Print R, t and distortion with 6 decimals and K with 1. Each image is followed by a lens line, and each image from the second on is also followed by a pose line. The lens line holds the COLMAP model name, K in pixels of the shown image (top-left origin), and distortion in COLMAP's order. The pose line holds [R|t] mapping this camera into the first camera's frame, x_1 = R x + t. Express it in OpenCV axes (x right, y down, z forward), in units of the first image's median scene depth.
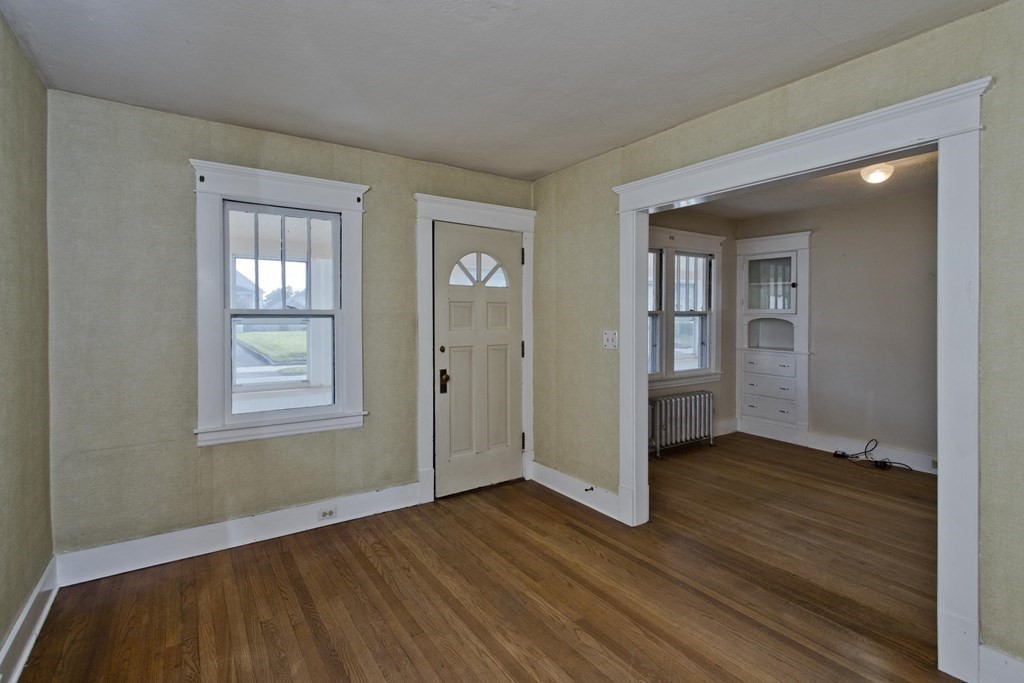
lens RADIAL K [[489.4, 0, 511.9], [0, 489.4, 320.3], [0, 0, 1]] dist [-0.000315, 0.000279]
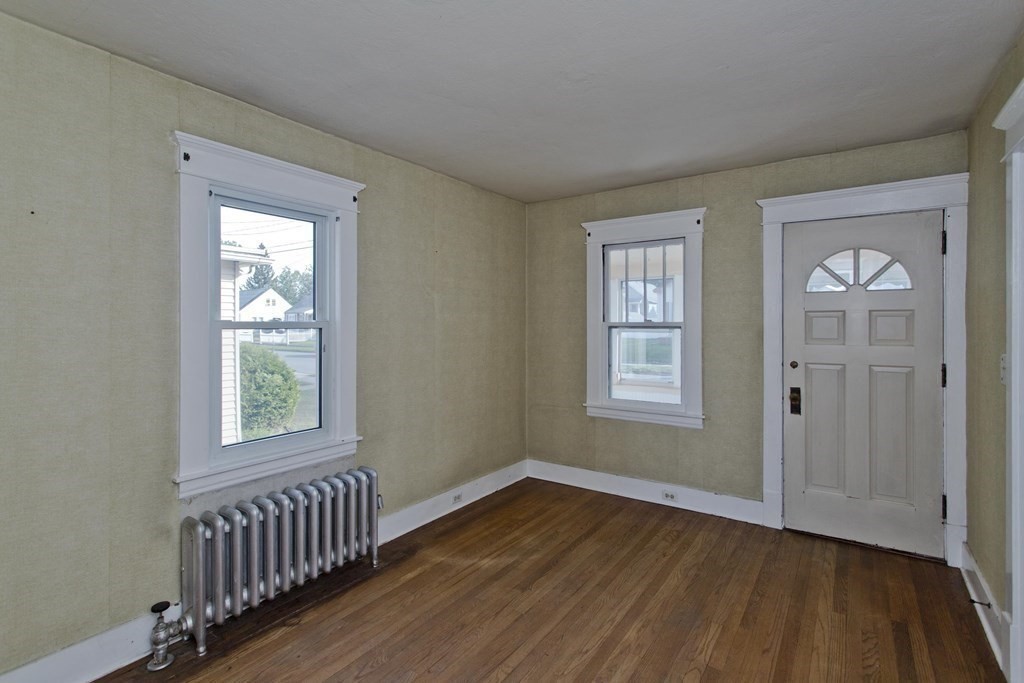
lens RADIAL K [[489.4, 0, 511.9], [0, 489.4, 320.3], [0, 0, 1]] dist [-0.000315, 0.000279]
pose [[0.357052, -0.009457, -0.934036, 0.554436], [-0.005253, 0.999913, -0.012132, -0.009378], [0.934070, 0.009238, 0.356972, 0.212285]]
